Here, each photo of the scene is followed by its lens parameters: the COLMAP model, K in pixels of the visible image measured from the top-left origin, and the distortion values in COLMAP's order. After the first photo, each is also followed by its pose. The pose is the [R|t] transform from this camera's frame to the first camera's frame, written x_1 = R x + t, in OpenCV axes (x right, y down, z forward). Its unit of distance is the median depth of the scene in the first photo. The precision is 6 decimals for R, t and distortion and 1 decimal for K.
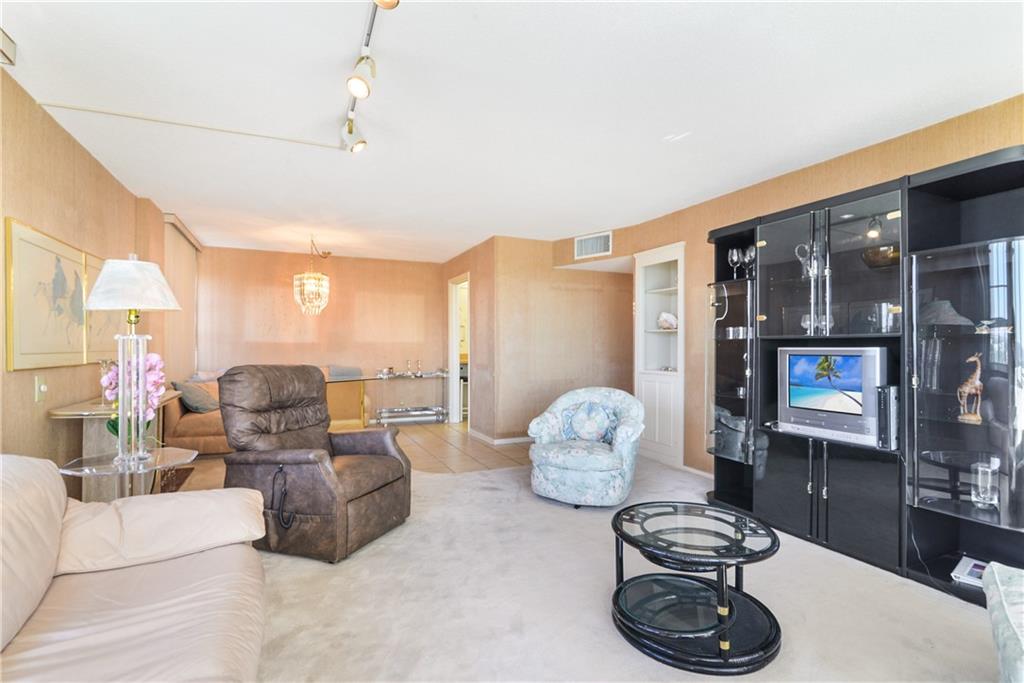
lens RADIAL K [[476.4, 0, 509.0], [0, 476.4, 347.6], [0, 0, 1]] dist [-0.022602, 0.000078]
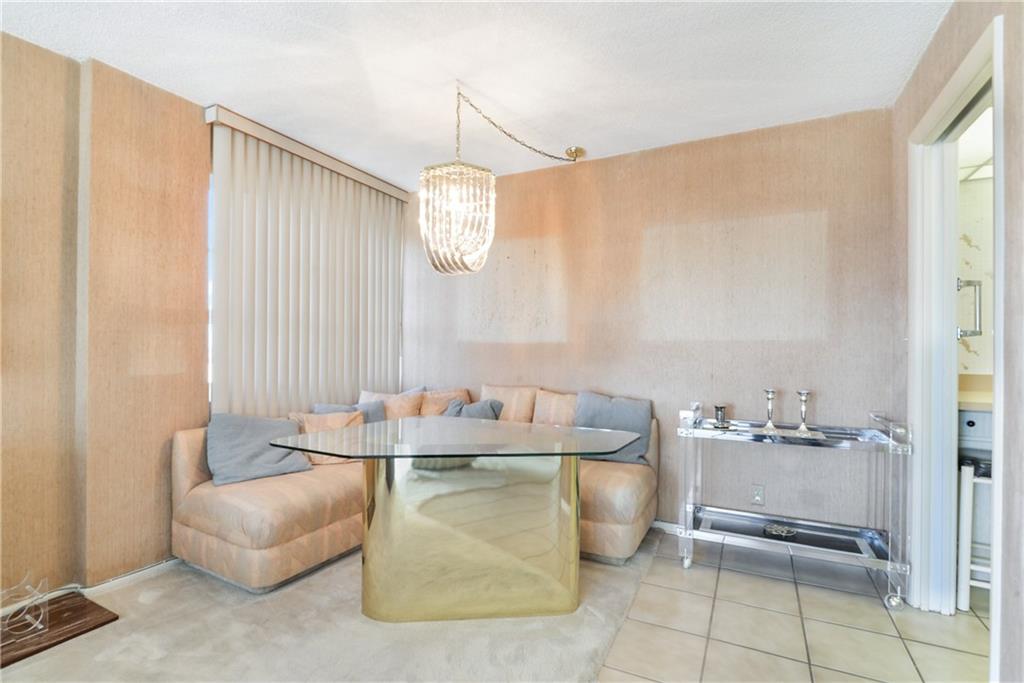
lens RADIAL K [[476.4, 0, 509.0], [0, 476.4, 347.6], [0, 0, 1]] dist [-0.022602, 0.000078]
pose [[0.623996, 0.001668, -0.781426, -0.053142], [-0.010164, 0.999930, -0.005982, -0.001905], [0.781362, 0.011675, 0.623969, 0.623605]]
